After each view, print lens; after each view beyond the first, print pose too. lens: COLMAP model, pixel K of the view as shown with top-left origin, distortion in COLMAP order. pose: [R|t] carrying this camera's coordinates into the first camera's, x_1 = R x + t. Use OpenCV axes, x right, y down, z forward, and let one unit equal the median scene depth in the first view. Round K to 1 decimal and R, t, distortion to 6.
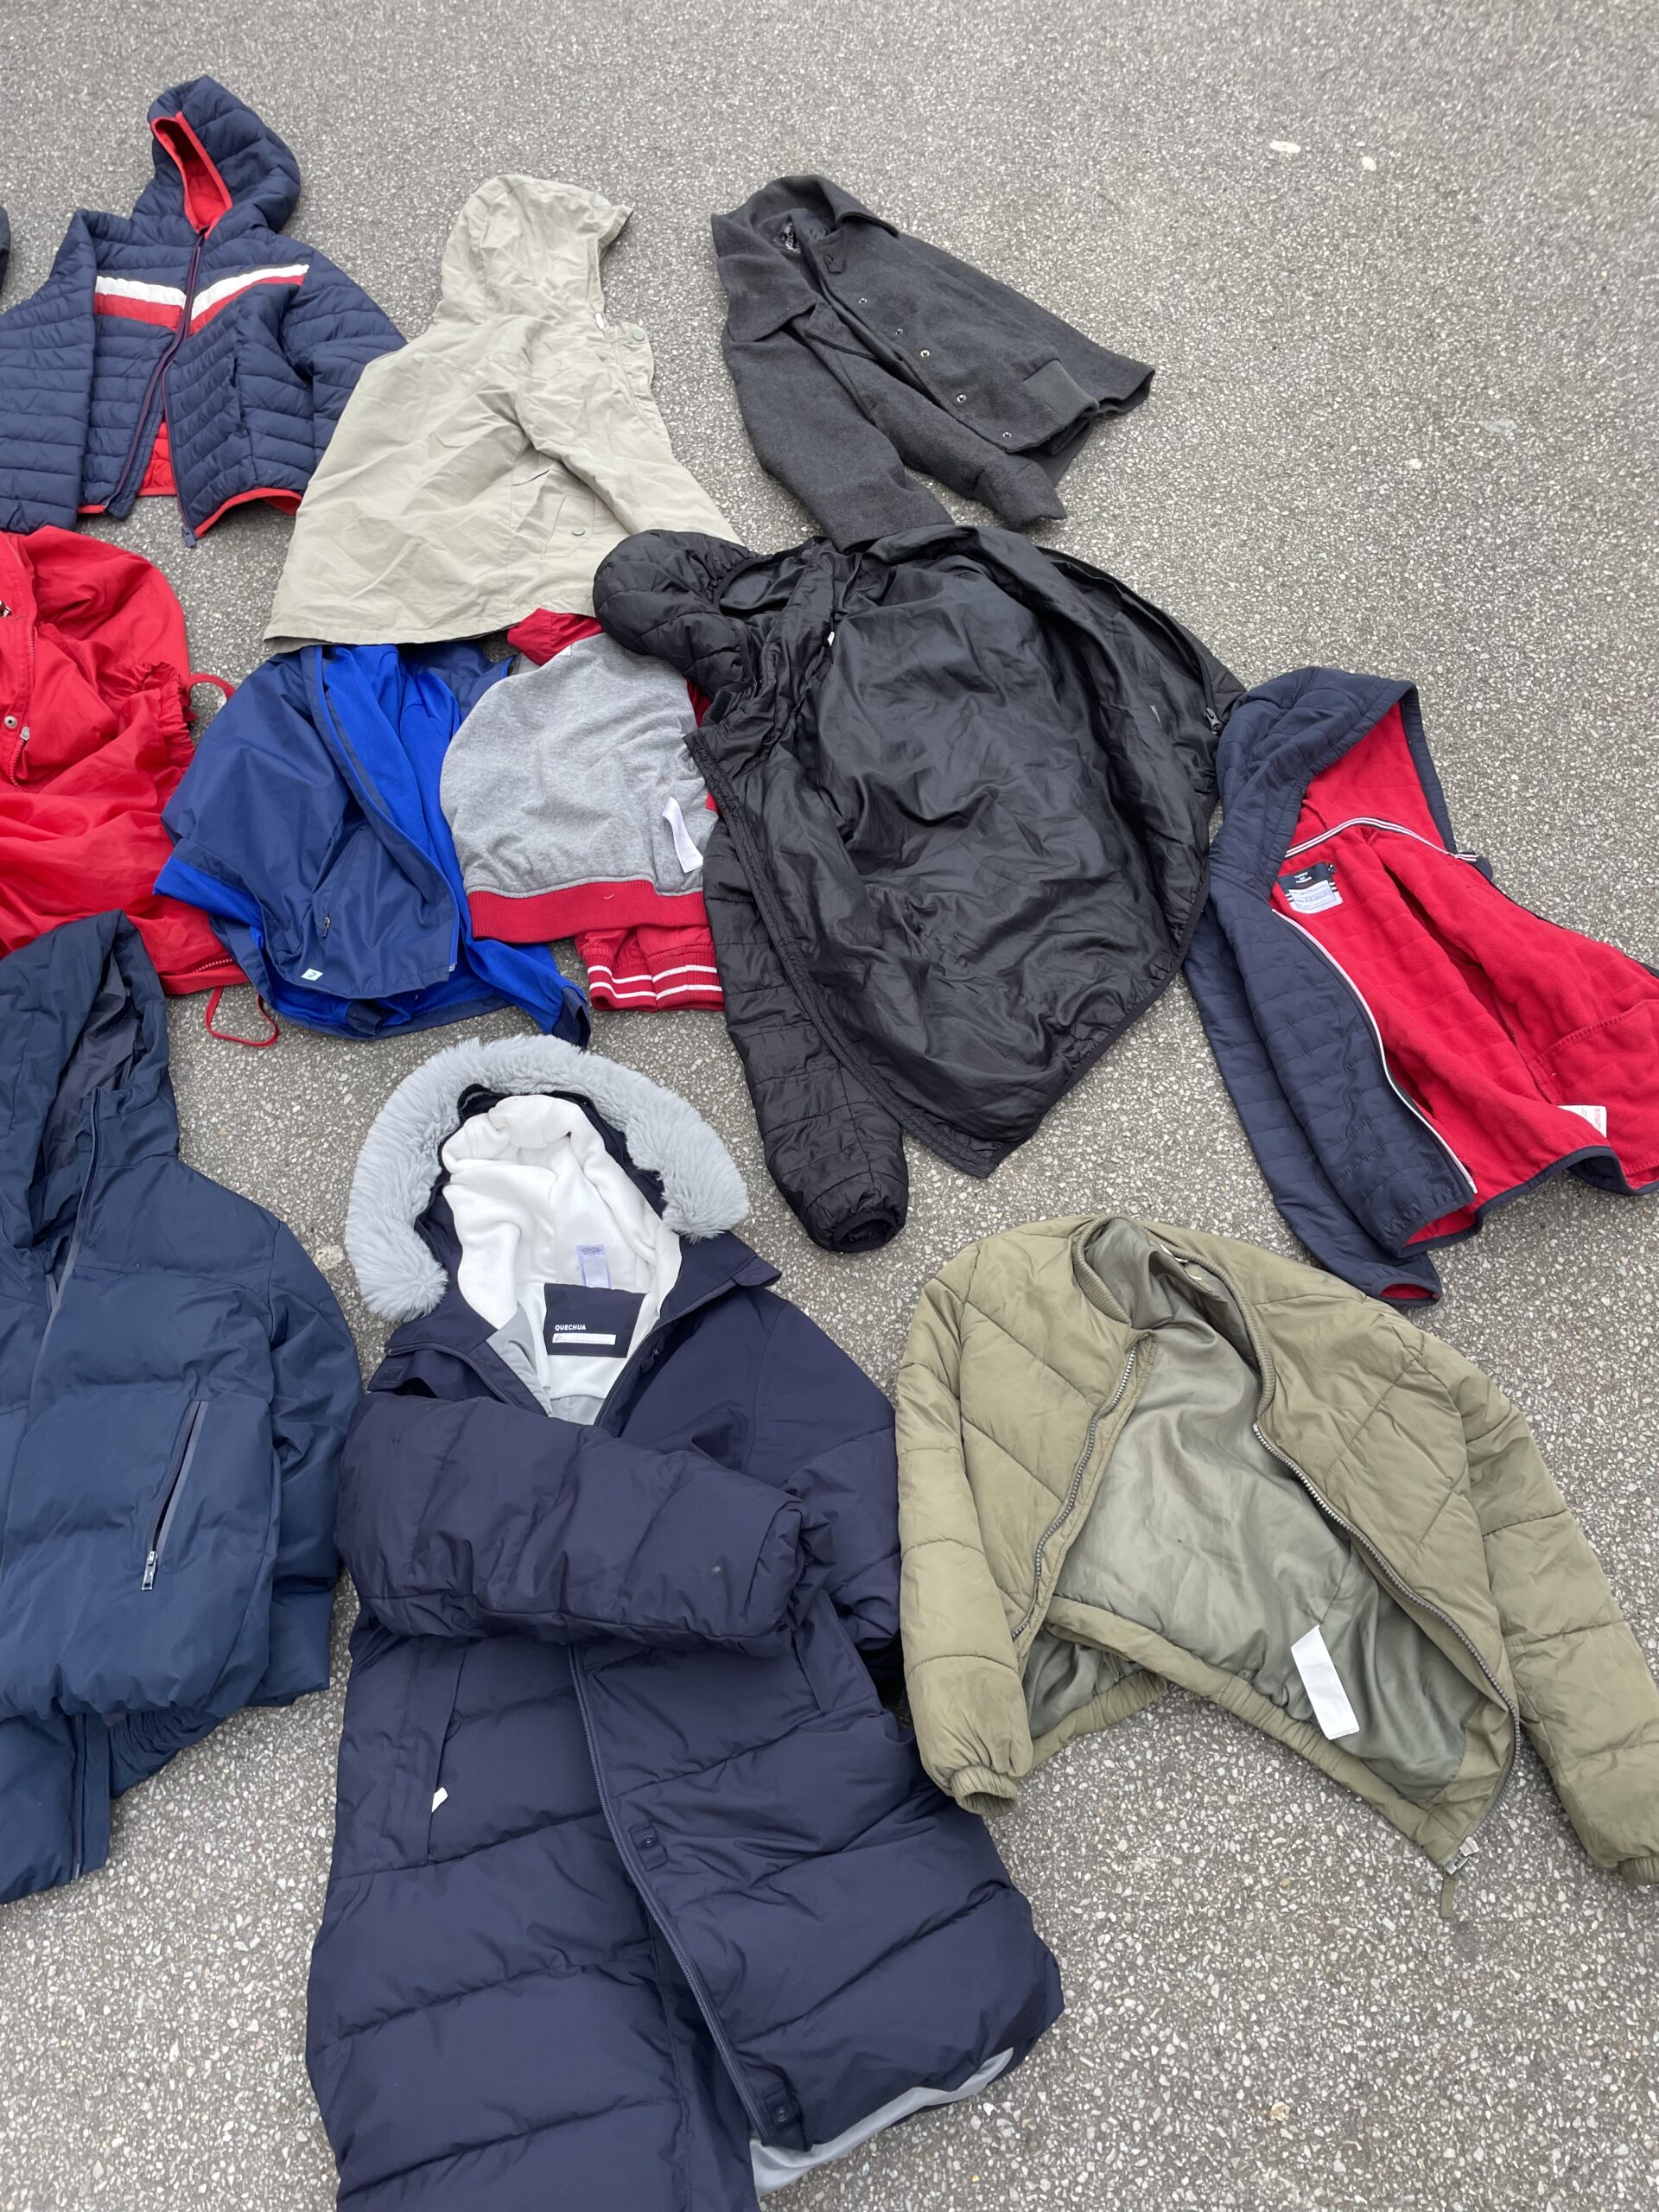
lens RADIAL K [[1674.2, 0, 853.4], [0, 1674.2, 1123.7], [0, 0, 1]] dist [0.066092, -0.077103]
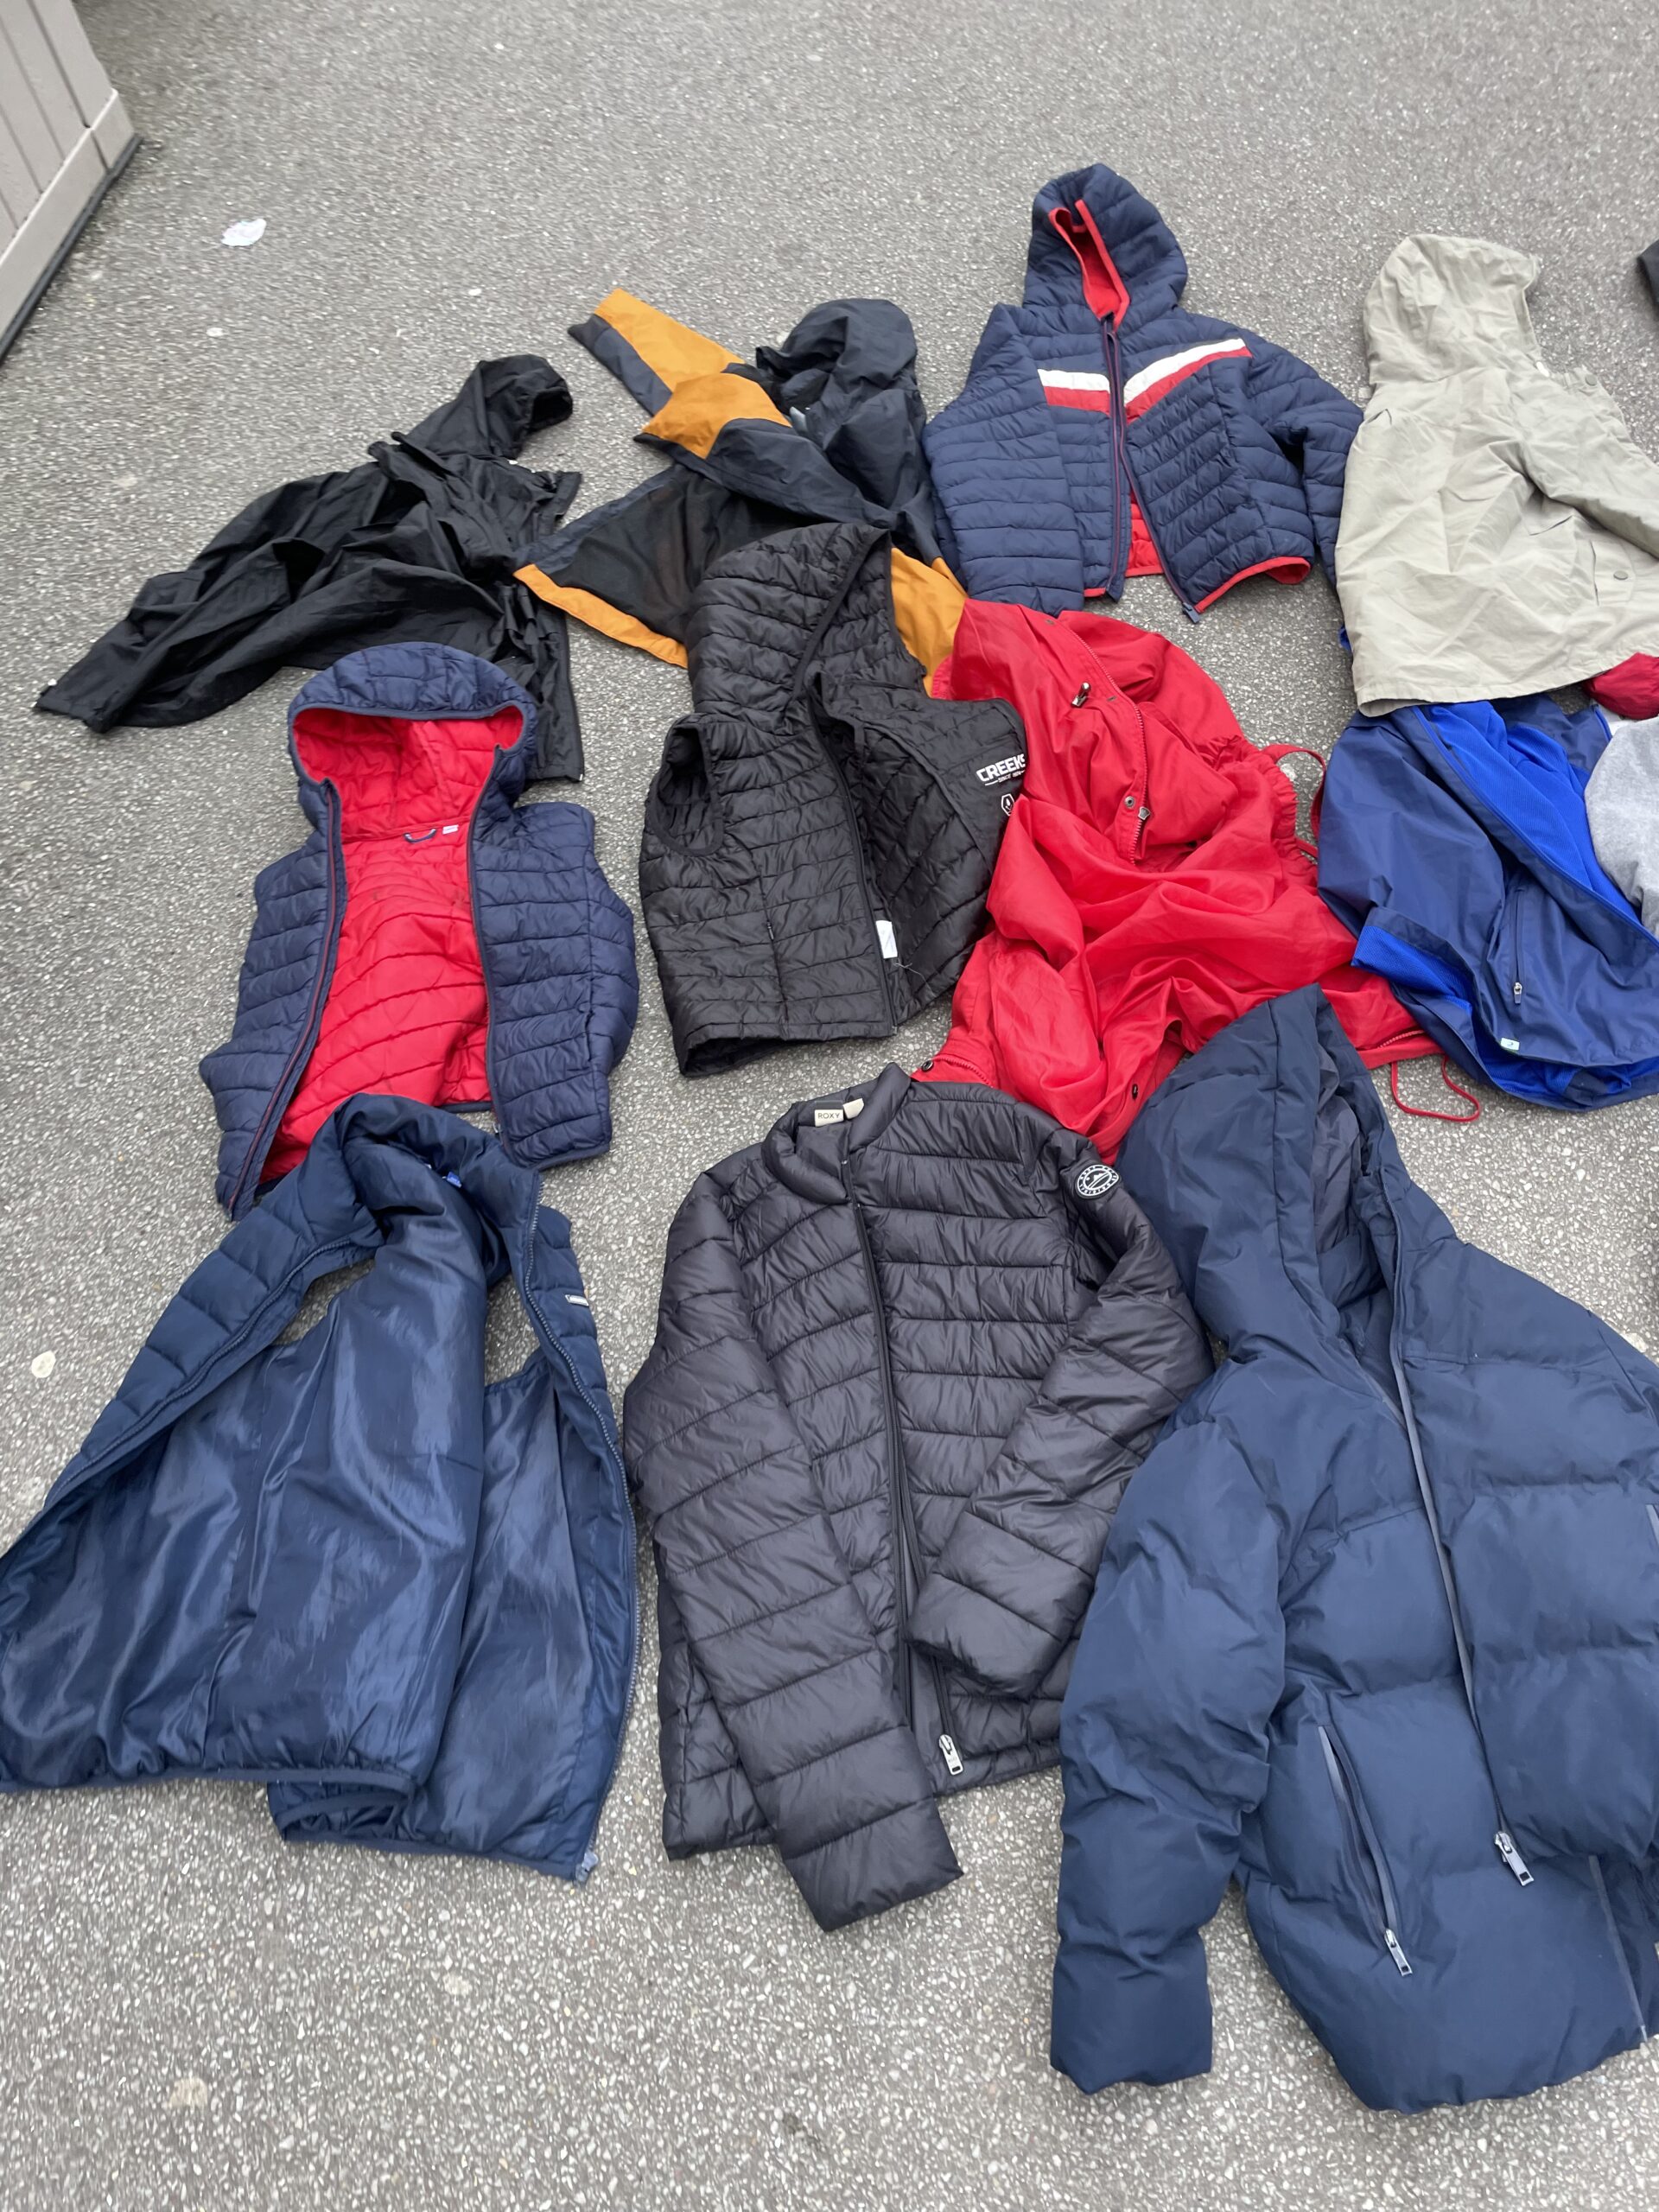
lens RADIAL K [[1674.2, 0, 842.7], [0, 1674.2, 1118.8], [0, 0, 1]] dist [0.066092, -0.077103]
pose [[0.994967, -0.033176, -0.094556, -0.517395], [0.027600, 0.997836, -0.059684, -0.000717], [0.096332, 0.056774, 0.993729, 0.026019]]
